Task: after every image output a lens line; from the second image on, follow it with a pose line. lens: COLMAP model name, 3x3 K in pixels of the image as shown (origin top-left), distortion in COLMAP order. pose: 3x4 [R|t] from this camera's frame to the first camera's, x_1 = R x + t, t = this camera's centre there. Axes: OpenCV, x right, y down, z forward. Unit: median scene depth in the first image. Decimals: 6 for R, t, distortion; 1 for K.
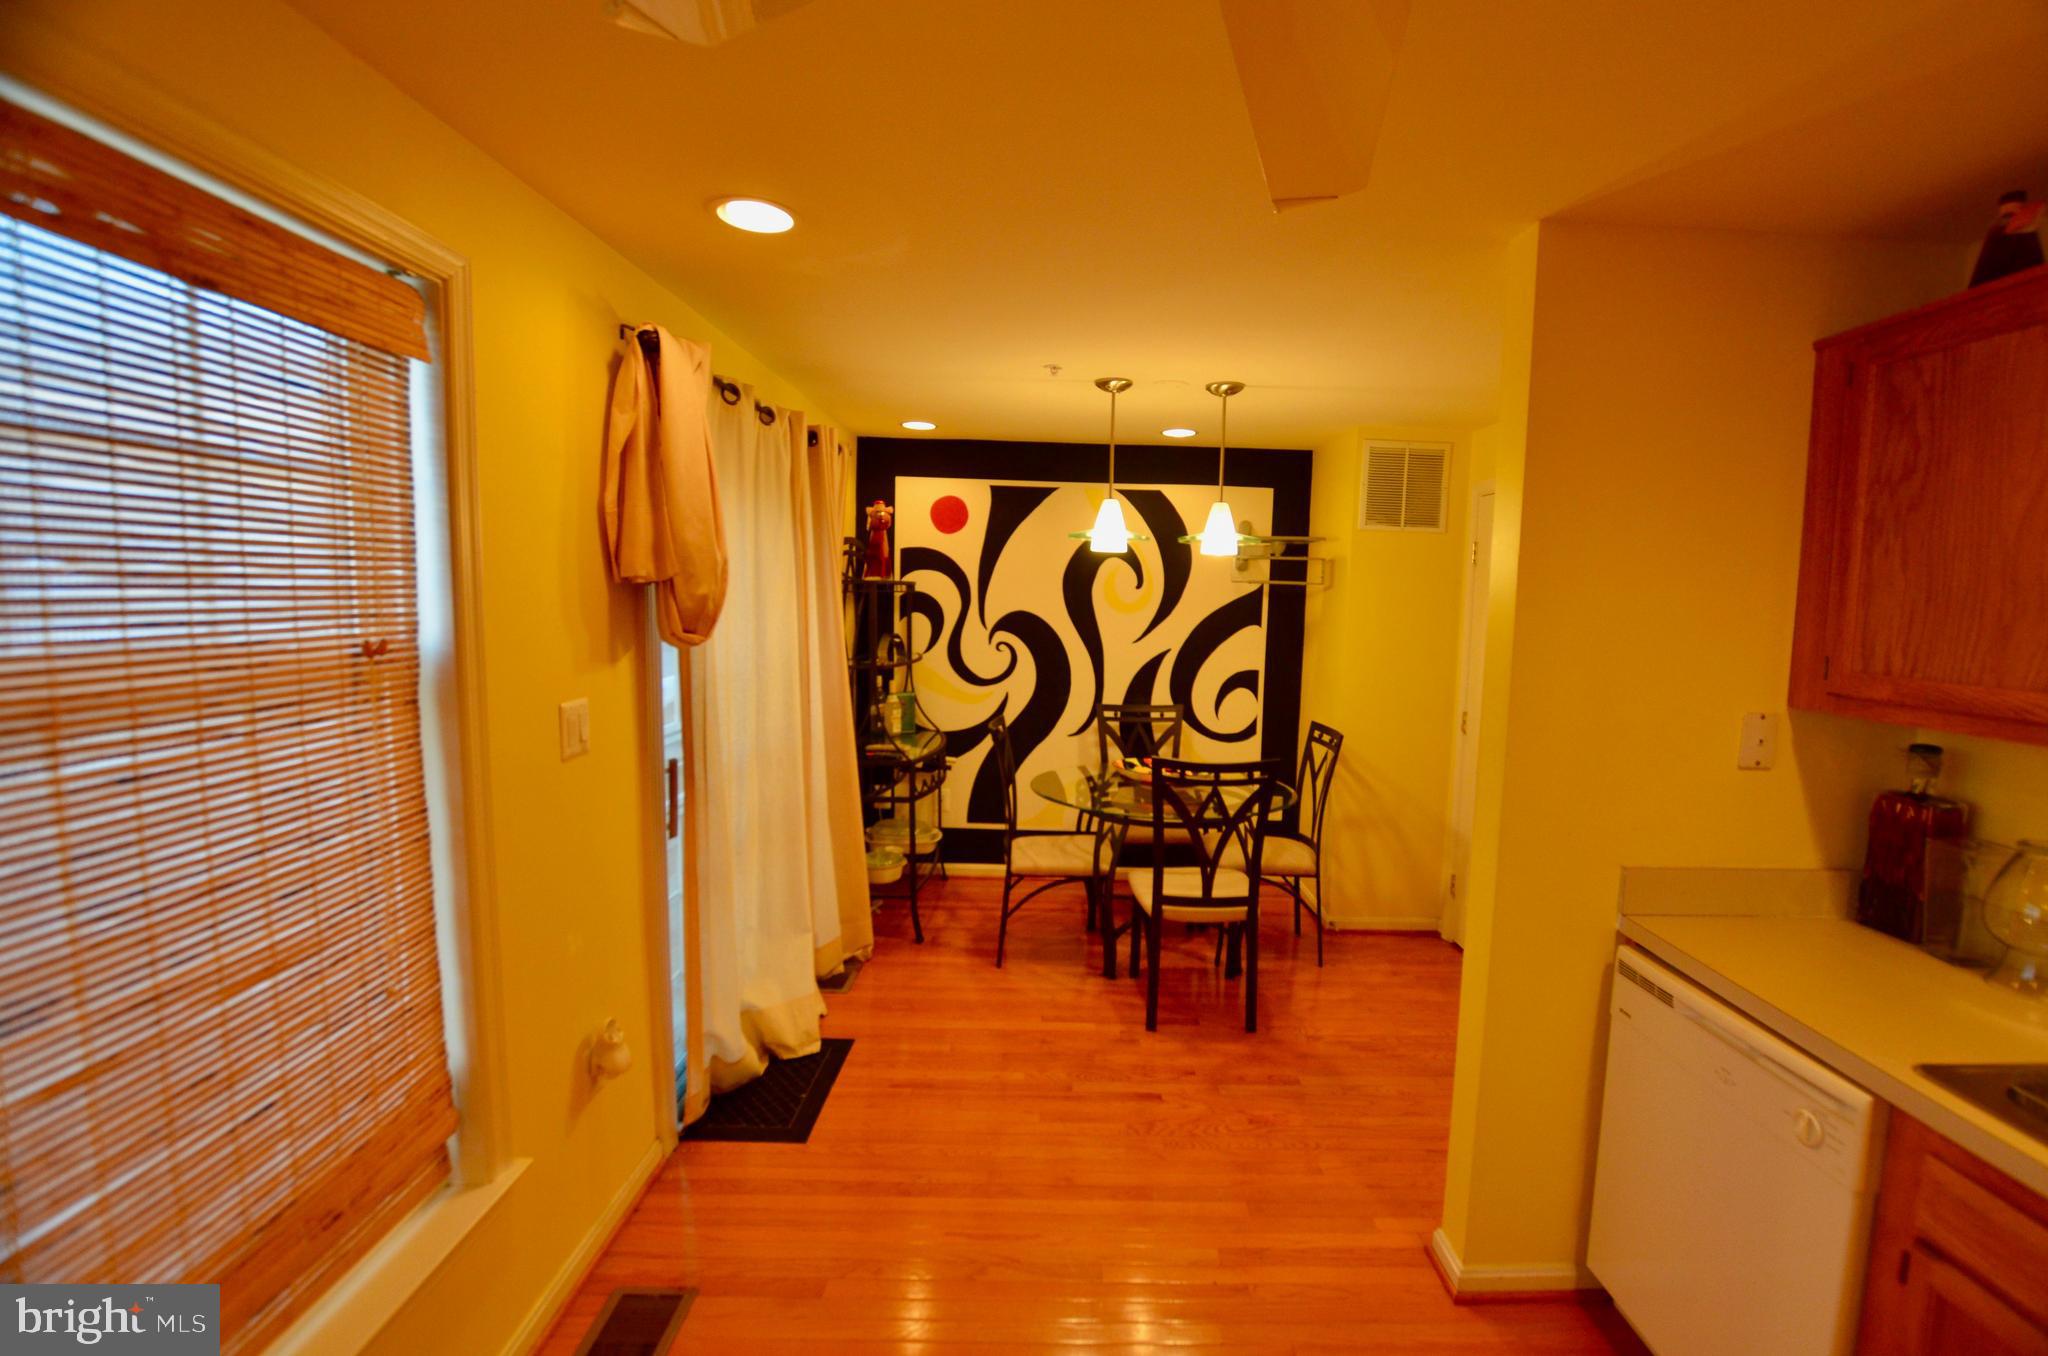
lens RADIAL K [[893.9, 0, 1007.2], [0, 893.9, 672.7], [0, 0, 1]] dist [-0.034324, 0.005041]
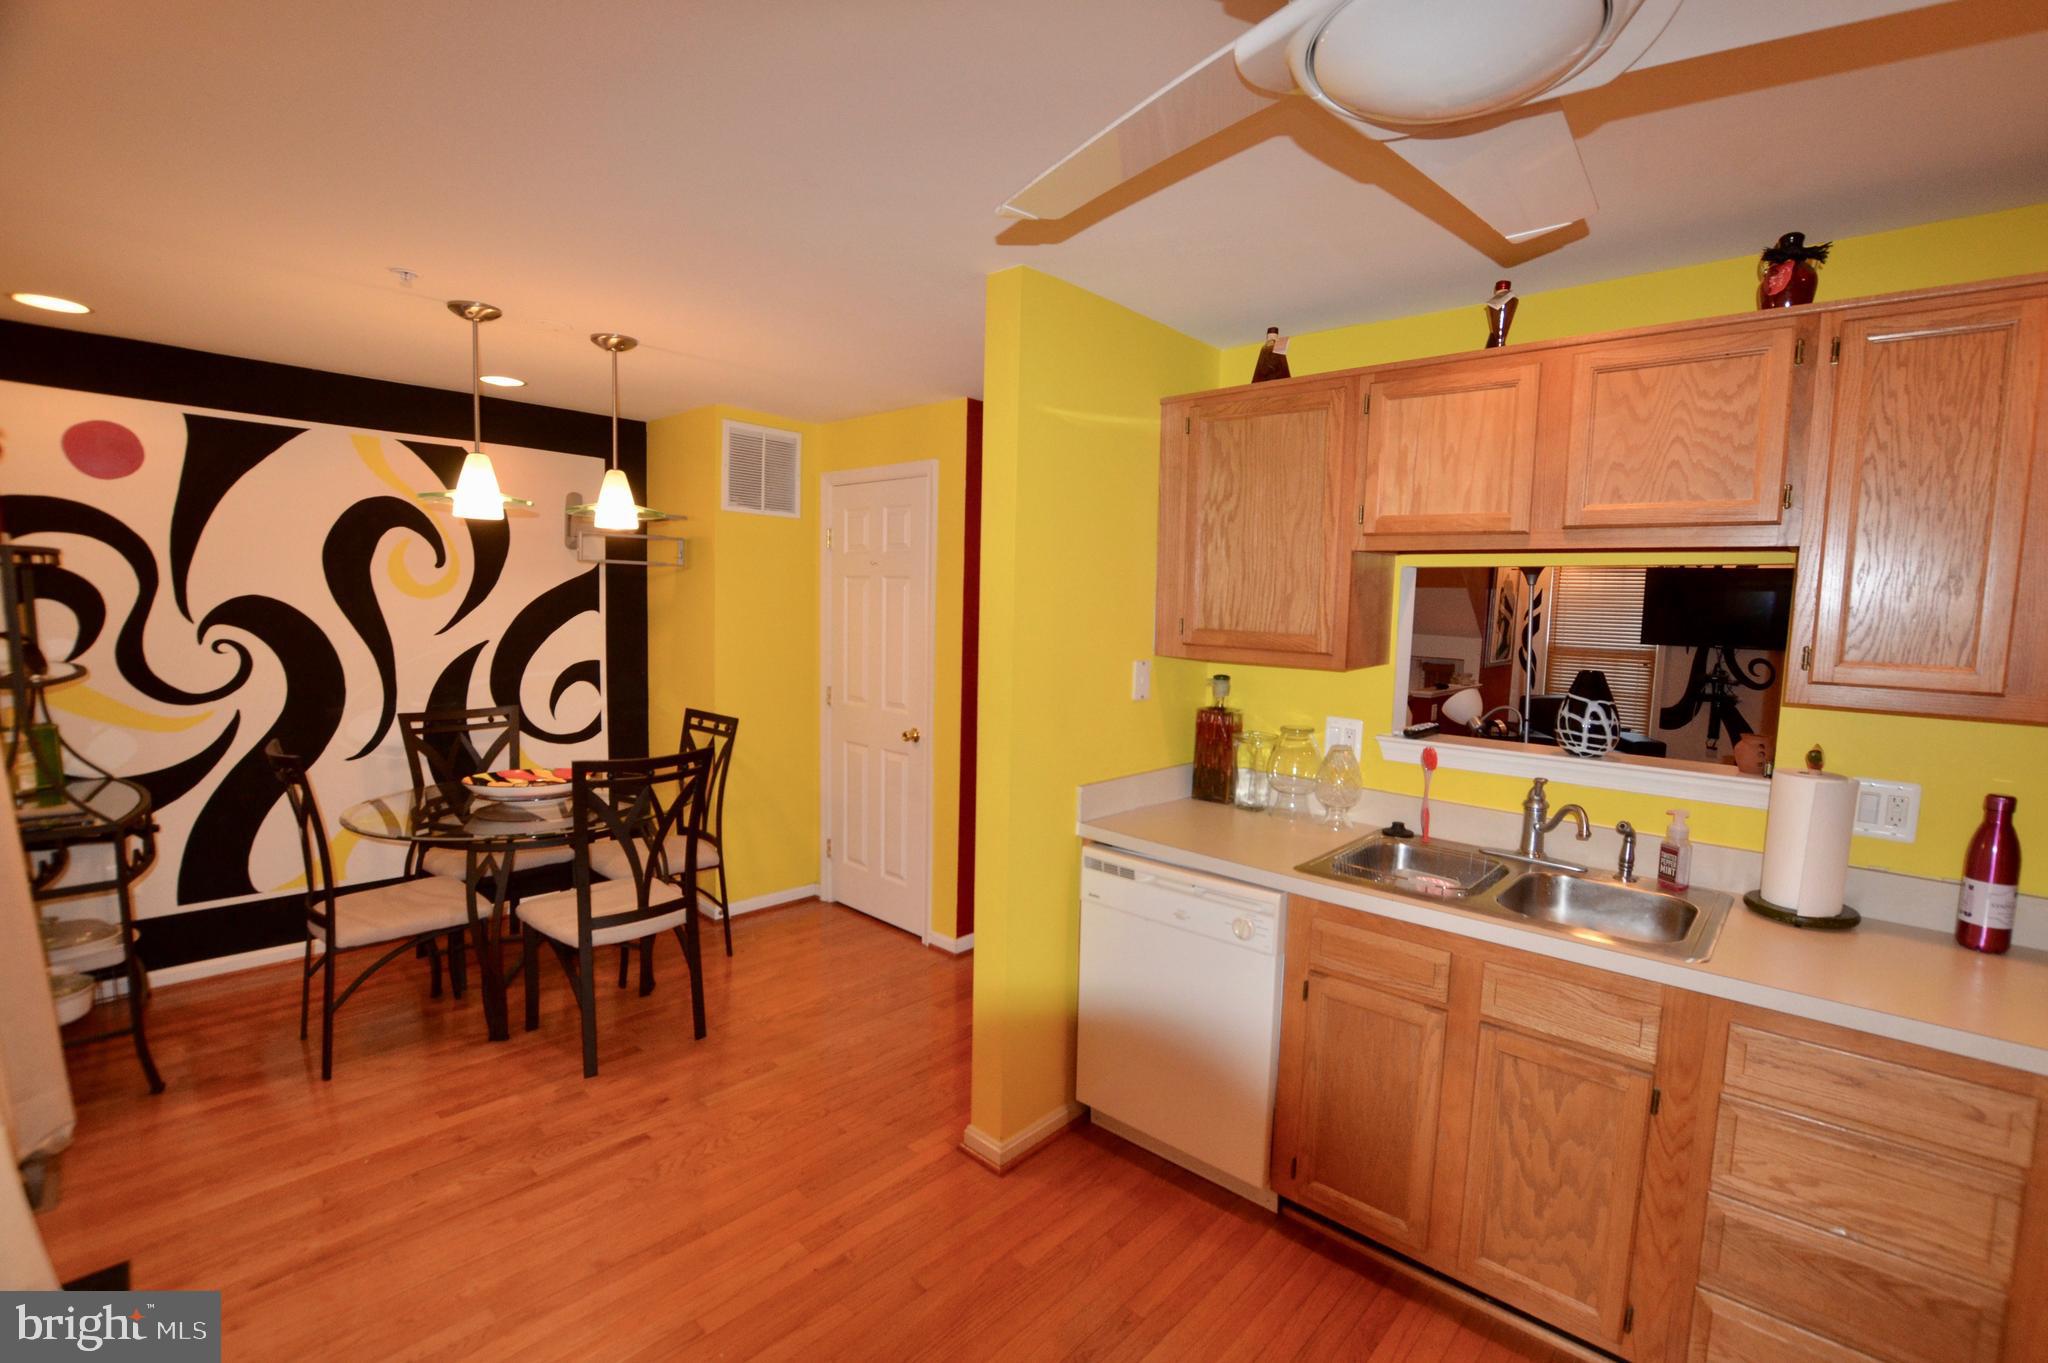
lens RADIAL K [[943.1, 0, 1019.9], [0, 943.1, 683.1], [0, 0, 1]] dist [-0.033117, 0.003783]
pose [[0.661961, -0.068230, 0.746426, -0.183221], [0.053842, 0.997604, 0.043440, 0.002660], [-0.747602, 0.011433, 0.664049, 0.068373]]
